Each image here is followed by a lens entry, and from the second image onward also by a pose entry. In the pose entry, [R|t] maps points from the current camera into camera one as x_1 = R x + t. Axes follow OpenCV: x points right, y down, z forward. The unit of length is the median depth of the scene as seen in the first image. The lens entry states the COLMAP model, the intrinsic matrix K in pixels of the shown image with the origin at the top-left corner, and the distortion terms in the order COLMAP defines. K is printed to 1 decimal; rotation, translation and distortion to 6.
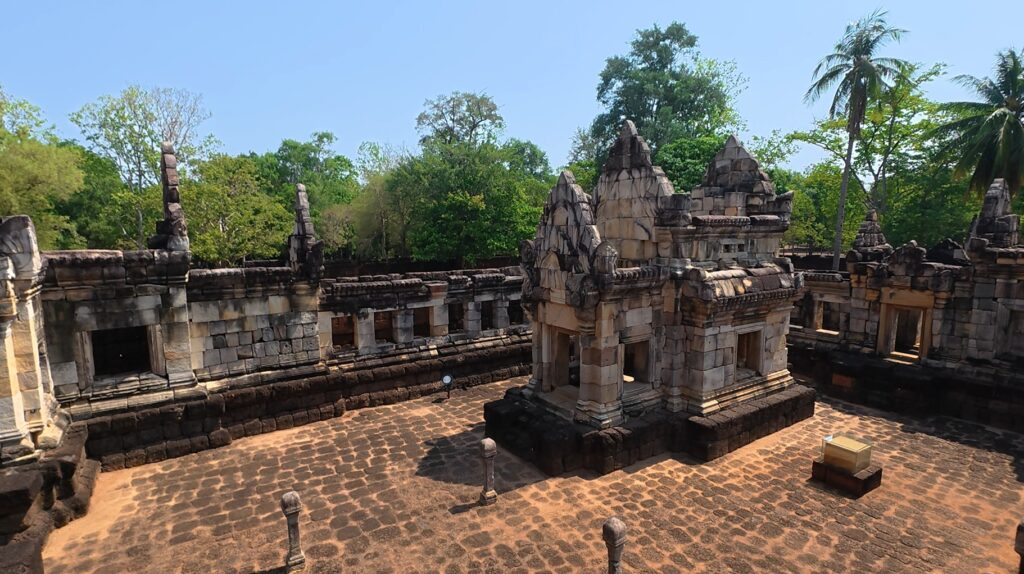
lens RADIAL K [[514.1, 0, 517.3], [0, 514.1, 289.1], [0, 0, 1]] dist [-0.013655, 0.003417]
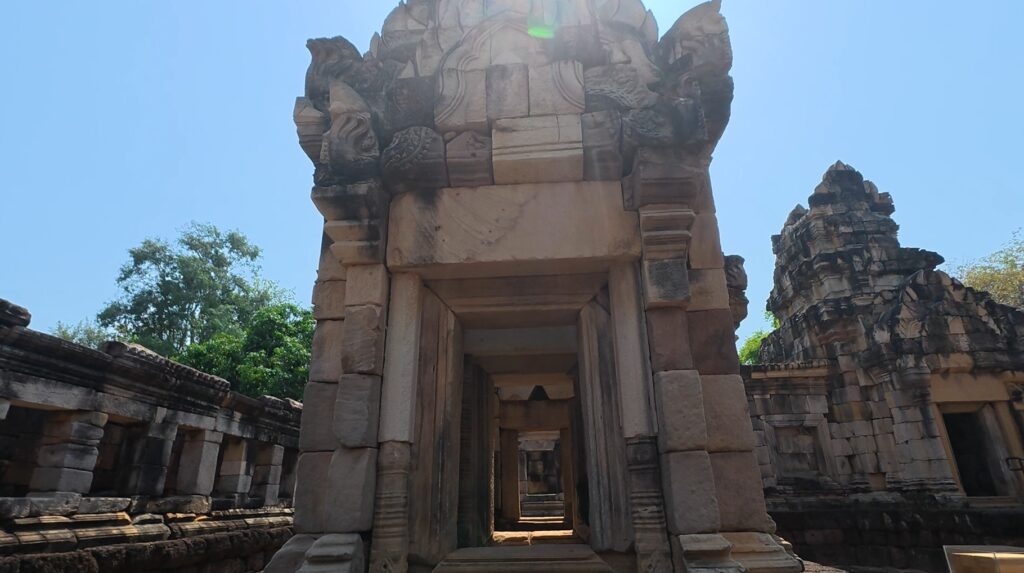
lens RADIAL K [[514.1, 0, 515.2], [0, 514.1, 292.3], [0, 0, 1]] dist [-0.013655, 0.003417]
pose [[0.623940, 0.280615, 0.729352, -0.091267], [0.114434, 0.890436, -0.440486, 0.177479], [-0.773049, 0.358300, 0.523466, 0.762950]]
